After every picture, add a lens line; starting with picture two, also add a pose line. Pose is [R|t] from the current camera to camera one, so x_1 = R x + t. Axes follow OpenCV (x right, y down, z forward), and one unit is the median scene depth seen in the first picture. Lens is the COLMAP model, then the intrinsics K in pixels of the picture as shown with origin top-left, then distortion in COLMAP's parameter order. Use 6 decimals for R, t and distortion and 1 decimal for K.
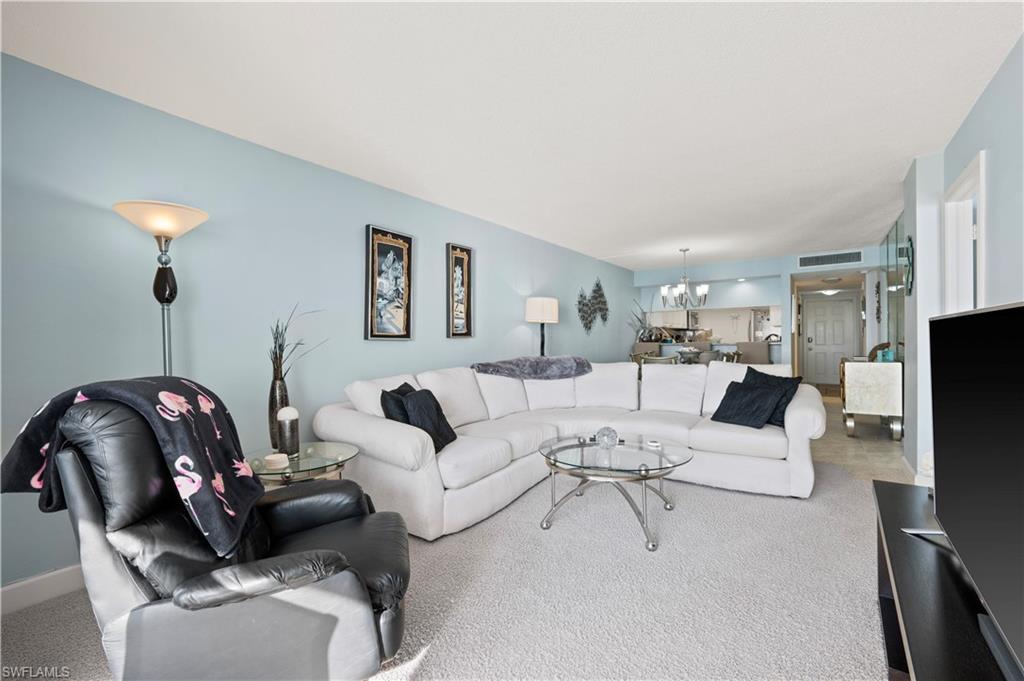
lens RADIAL K [[440.9, 0, 512.0], [0, 440.9, 340.5], [0, 0, 1]] dist [0.002033, 0.000143]
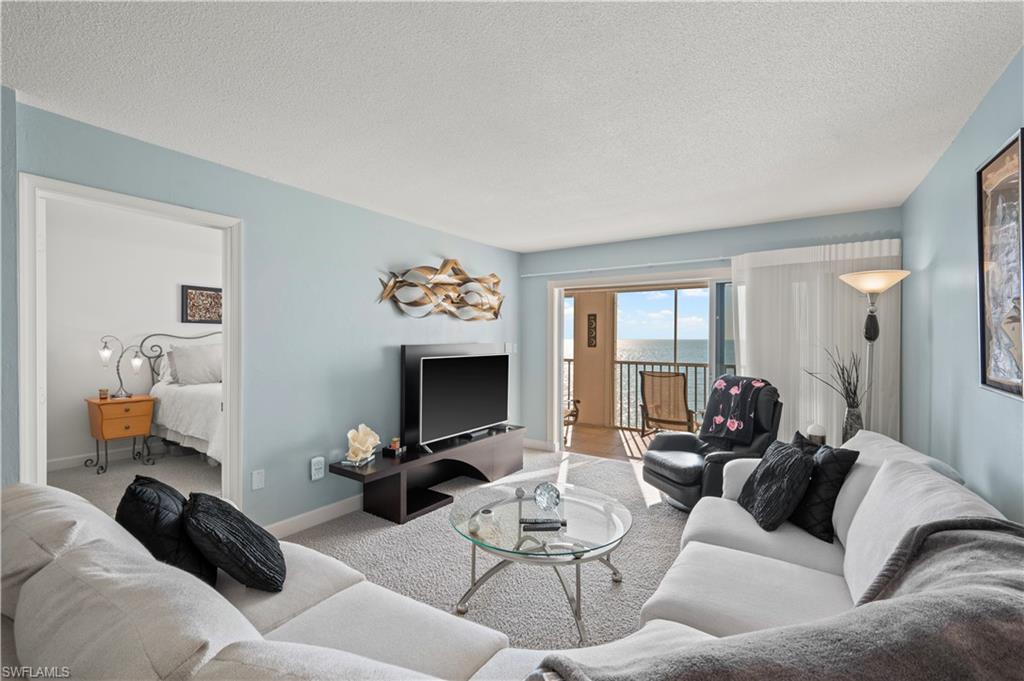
lens RADIAL K [[440.9, 0, 512.0], [0, 440.9, 340.5], [0, 0, 1]] dist [0.002033, 0.000143]
pose [[-0.999604, 0.008113, -0.026927, 0.163792], [0.007924, 0.999943, 0.007107, -0.044510], [0.026983, 0.006891, -0.999612, 1.002849]]
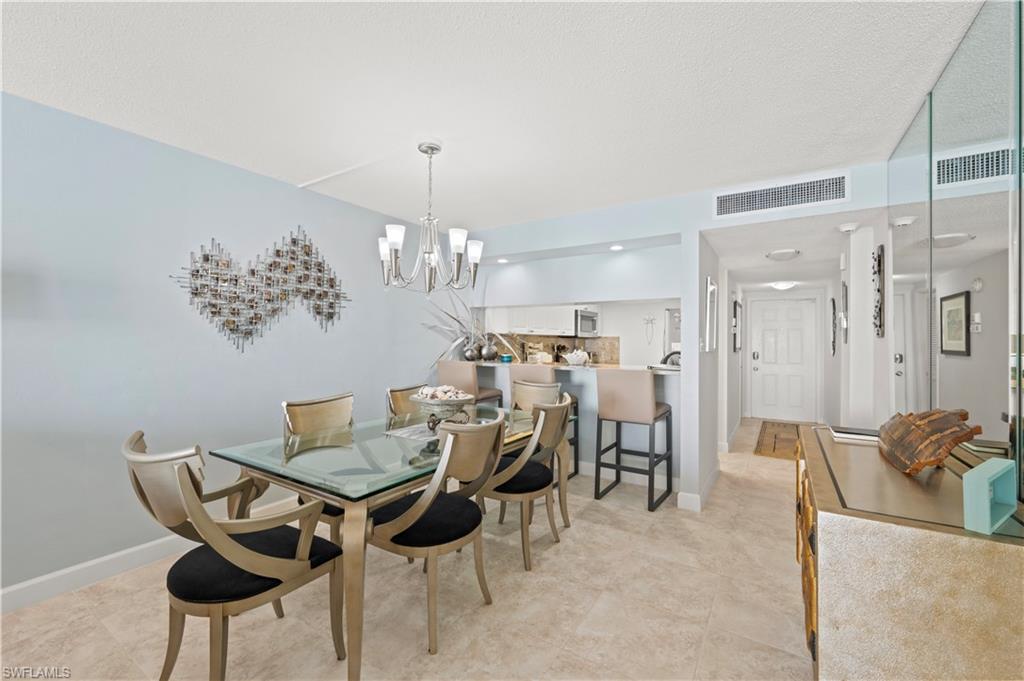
lens RADIAL K [[420.2, 0, 512.0], [0, 420.2, 340.5], [0, 0, 1]] dist [-0.000159, -0.000086]
pose [[0.998890, 0.020894, 0.042225, 0.551480], [-0.020855, 0.999782, -0.001354, -0.034744], [-0.042244, 0.000472, 0.999107, 0.740687]]
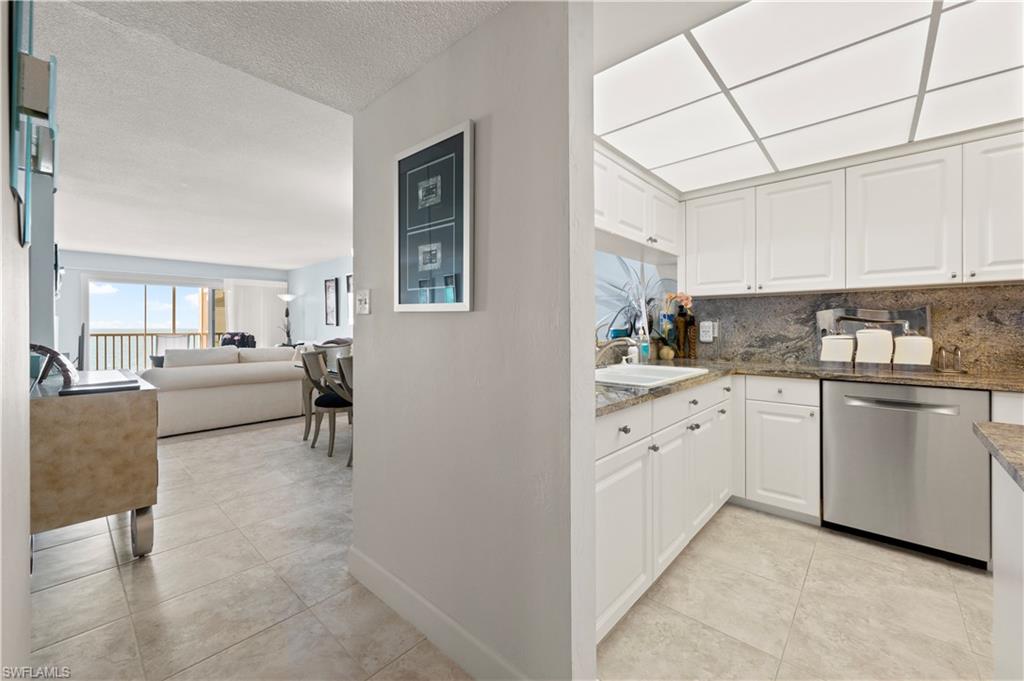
lens RADIAL K [[407.1, 0, 510.6], [0, 407.1, 328.9], [0, 0, 1]] dist [0.000500, -0.000342]
pose [[-0.124489, 0.017218, -0.992072, 1.202590], [0.001155, 0.999851, 0.017208, -0.015763], [0.992220, 0.000997, -0.124490, 1.535890]]
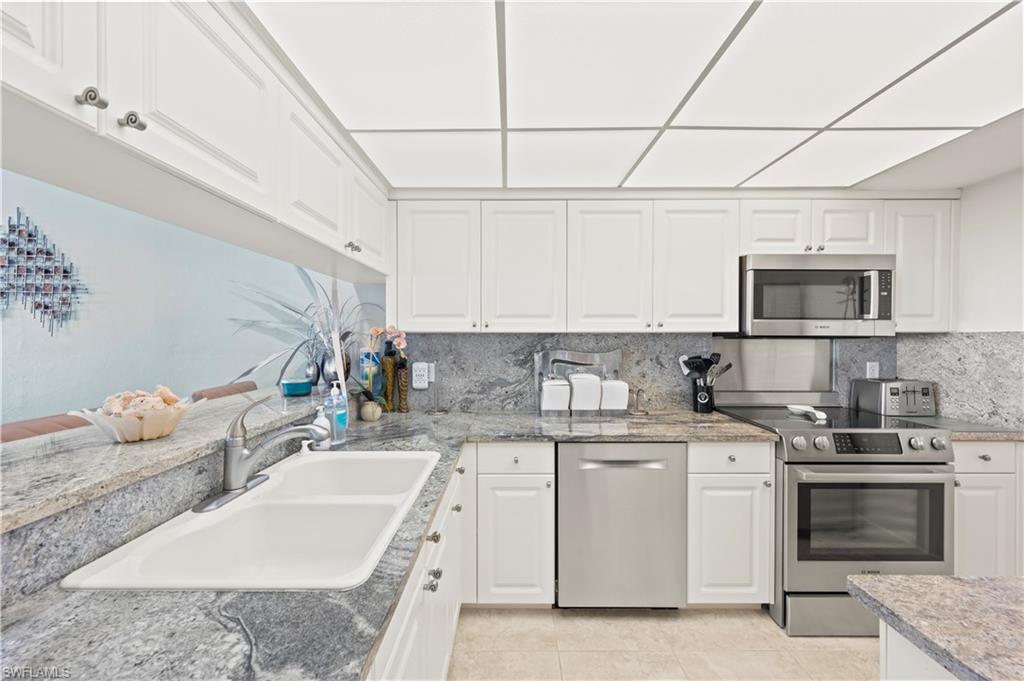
lens RADIAL K [[405.7, 0, 512.0], [0, 405.7, 340.5], [0, 0, 1]] dist [0.001636, 0.000143]
pose [[0.573261, 0.020936, -0.819105, 1.007349], [-0.009512, 0.999776, 0.018898, -0.051941], [0.819317, -0.003042, 0.573332, 1.567667]]
